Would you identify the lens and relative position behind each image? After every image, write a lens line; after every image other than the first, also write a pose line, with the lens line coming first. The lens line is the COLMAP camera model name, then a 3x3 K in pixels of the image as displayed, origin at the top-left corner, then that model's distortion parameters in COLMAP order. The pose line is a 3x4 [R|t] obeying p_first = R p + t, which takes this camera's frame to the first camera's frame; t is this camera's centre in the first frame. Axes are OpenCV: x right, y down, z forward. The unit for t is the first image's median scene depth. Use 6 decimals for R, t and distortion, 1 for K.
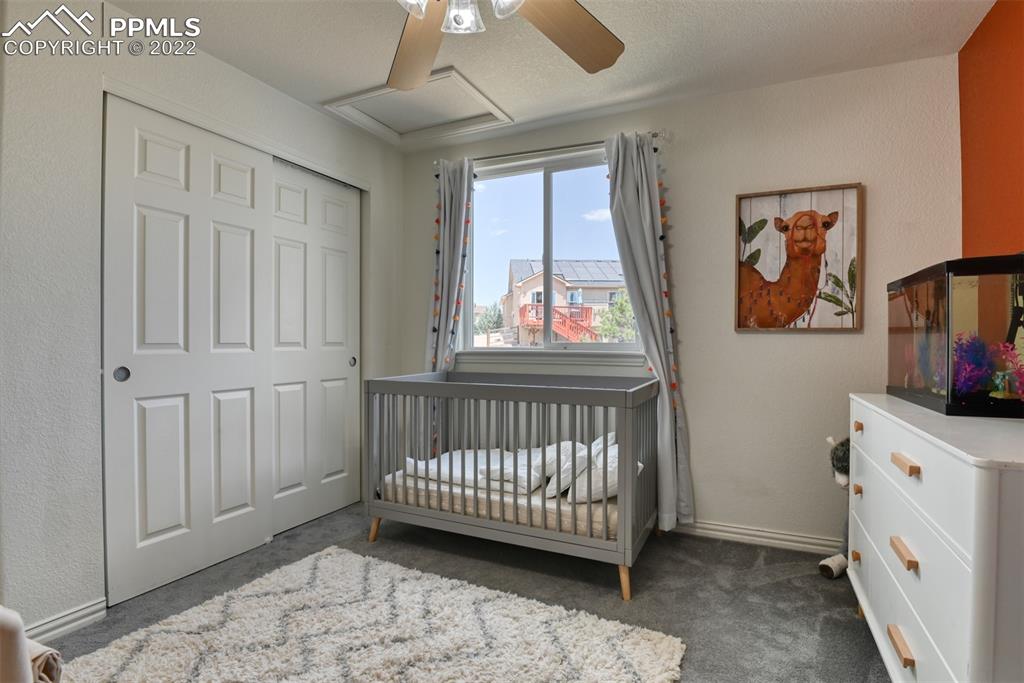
lens RADIAL K [[498.2, 0, 514.7], [0, 498.2, 343.9], [0, 0, 1]] dist [-0.025661, -0.001358]
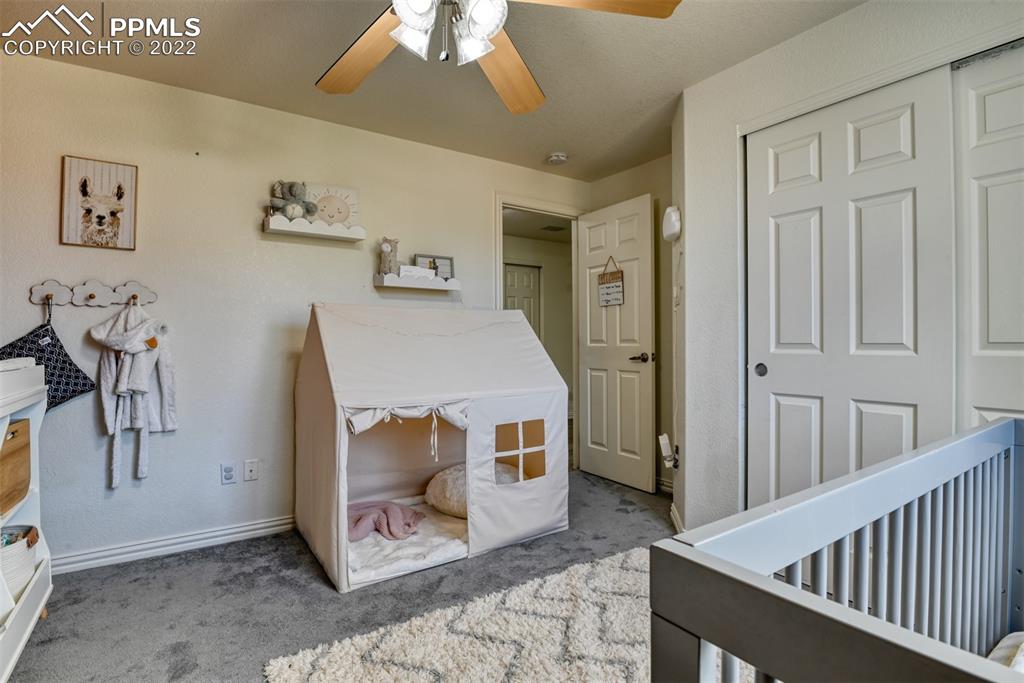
lens RADIAL K [[498.2, 0, 514.7], [0, 498.2, 343.9], [0, 0, 1]] dist [-0.025661, -0.001358]
pose [[-0.496884, 0.004440, -0.867806, 0.443608], [-0.002287, 0.999977, 0.006425, -0.004781], [0.867814, 0.005177, -0.496862, 0.969793]]
